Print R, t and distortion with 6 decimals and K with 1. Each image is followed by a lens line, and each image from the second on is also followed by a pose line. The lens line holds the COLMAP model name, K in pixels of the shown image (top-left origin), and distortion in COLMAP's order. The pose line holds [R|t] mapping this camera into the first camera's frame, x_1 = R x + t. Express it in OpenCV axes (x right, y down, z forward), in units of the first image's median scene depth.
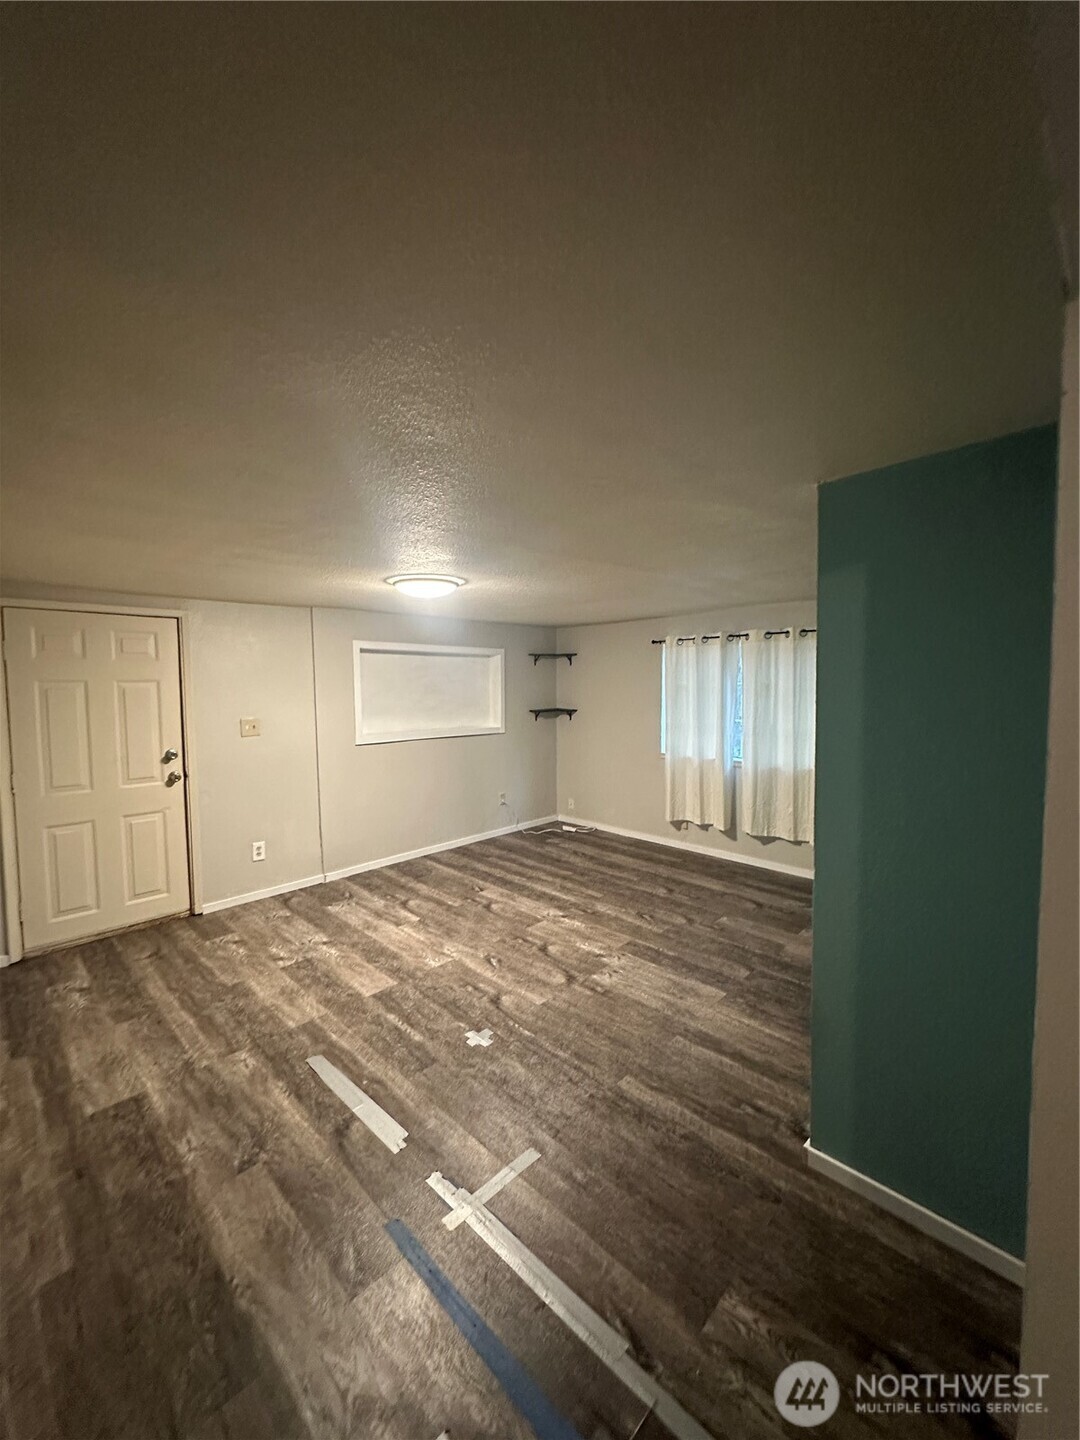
lens RADIAL K [[585.2, 0, 538.3], [0, 585.2, 719.6], [0, 0, 1]] dist [-0.001564, 0.000504]
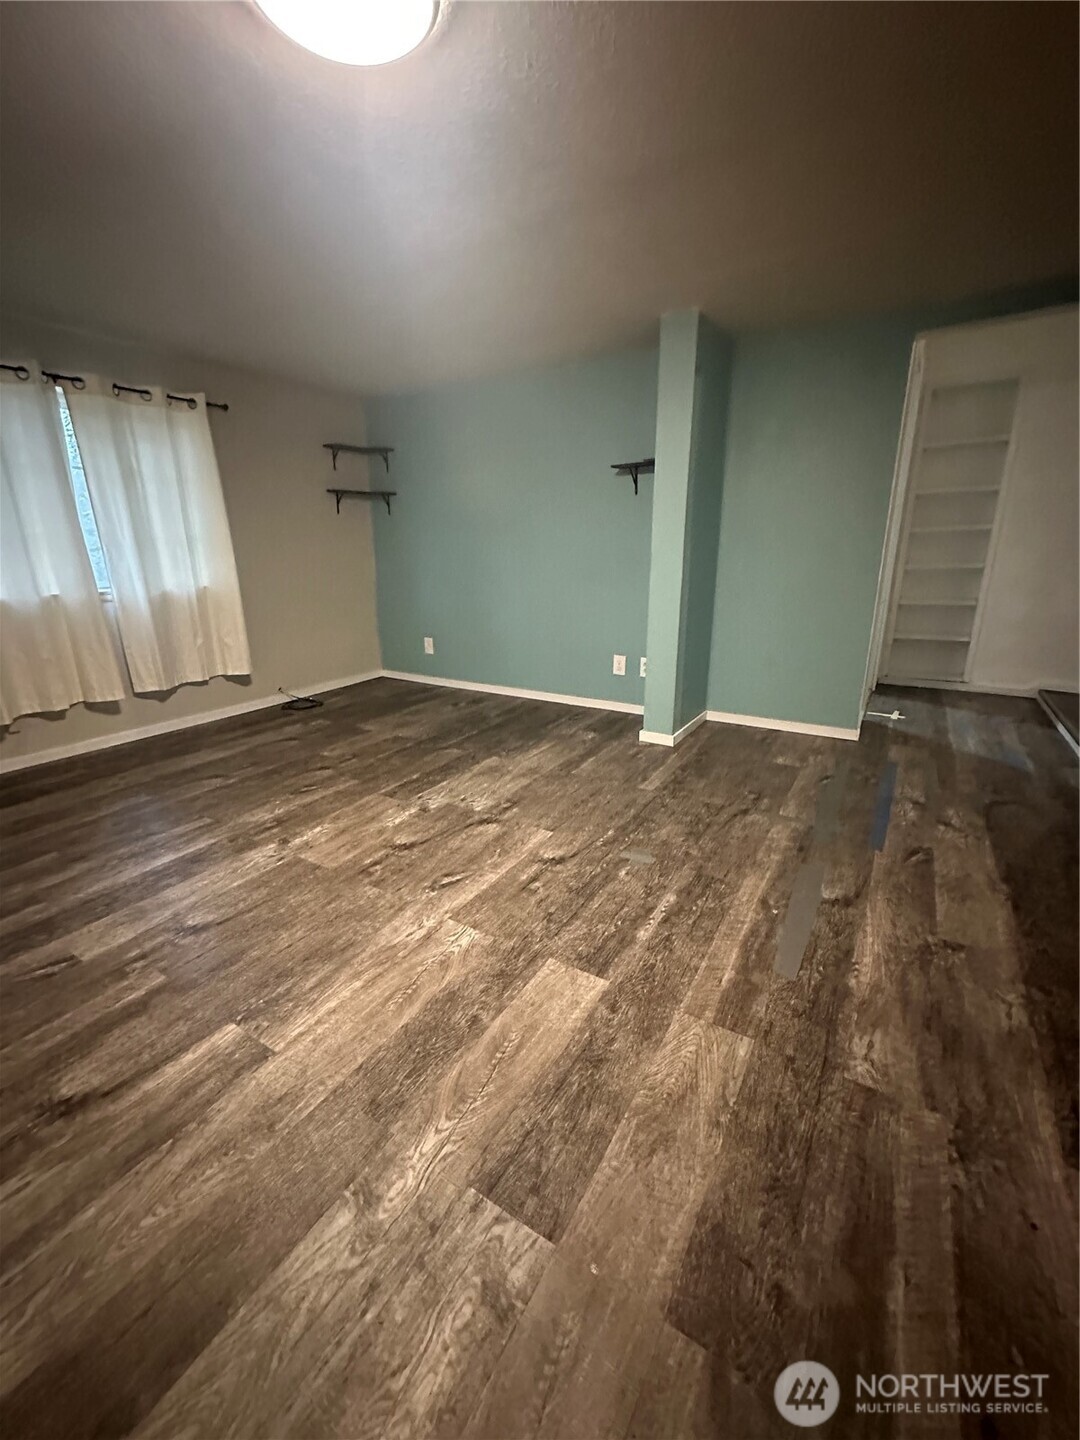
lens RADIAL K [[585.2, 0, 538.3], [0, 585.2, 719.6], [0, 0, 1]] dist [-0.001564, 0.000504]
pose [[-0.222768, -0.274976, 0.935288, -0.663294], [0.075803, 0.951605, 0.297828, 0.075159], [-0.971920, 0.137244, -0.191143, 1.050457]]
